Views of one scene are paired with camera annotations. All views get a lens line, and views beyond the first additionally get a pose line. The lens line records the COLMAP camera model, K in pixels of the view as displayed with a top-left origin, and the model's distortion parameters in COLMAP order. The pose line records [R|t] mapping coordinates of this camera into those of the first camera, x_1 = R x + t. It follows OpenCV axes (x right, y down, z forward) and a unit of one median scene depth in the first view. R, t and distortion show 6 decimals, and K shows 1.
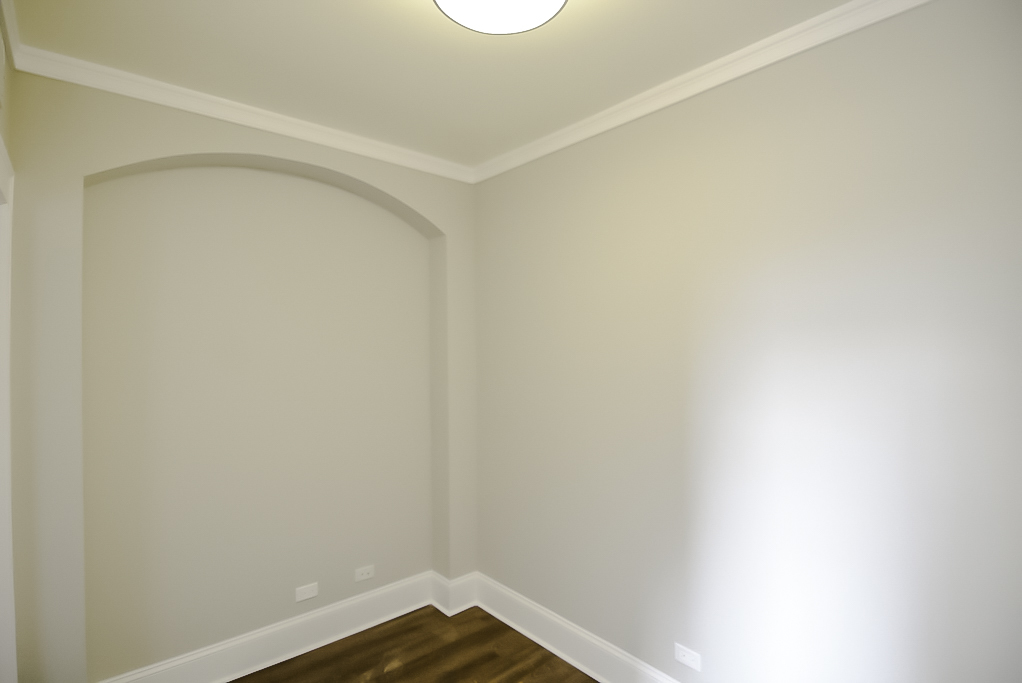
lens RADIAL K [[496.6, 0, 511.1], [0, 496.6, 340.3], [0, 0, 1]] dist [-0.017892, -0.003613]
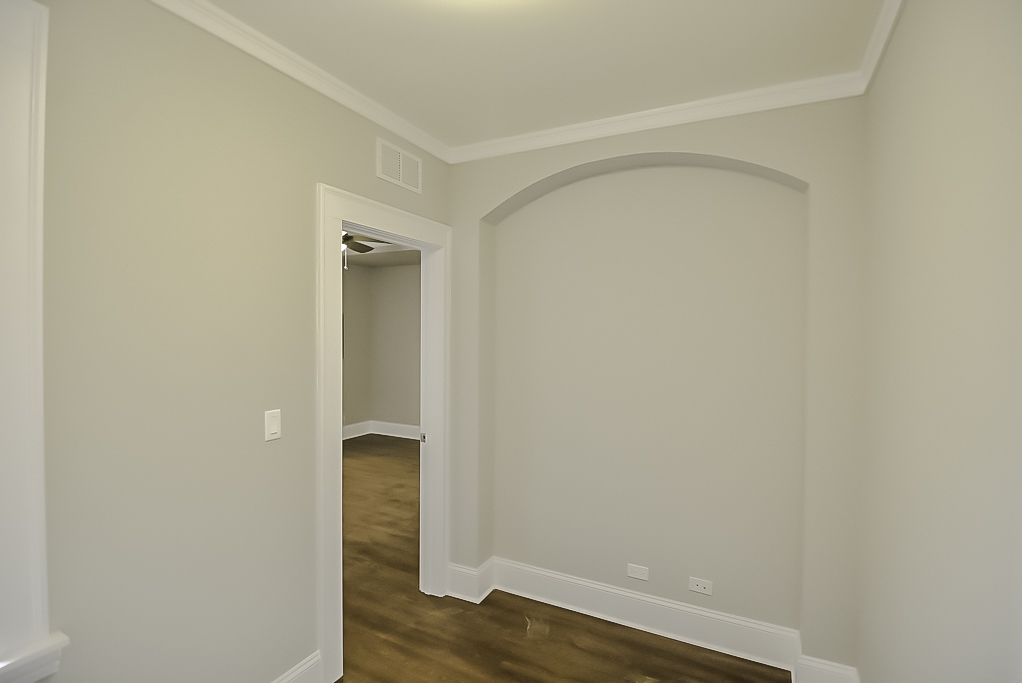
lens RADIAL K [[496.6, 0, 510.5], [0, 496.6, 339.9], [0, 0, 1]] dist [-0.017892, -0.003613]
pose [[0.363889, 0.025012, -0.931106, 0.407916], [-0.002076, 0.999659, 0.026042, -0.001238], [0.931440, -0.007543, 0.363817, 0.350872]]
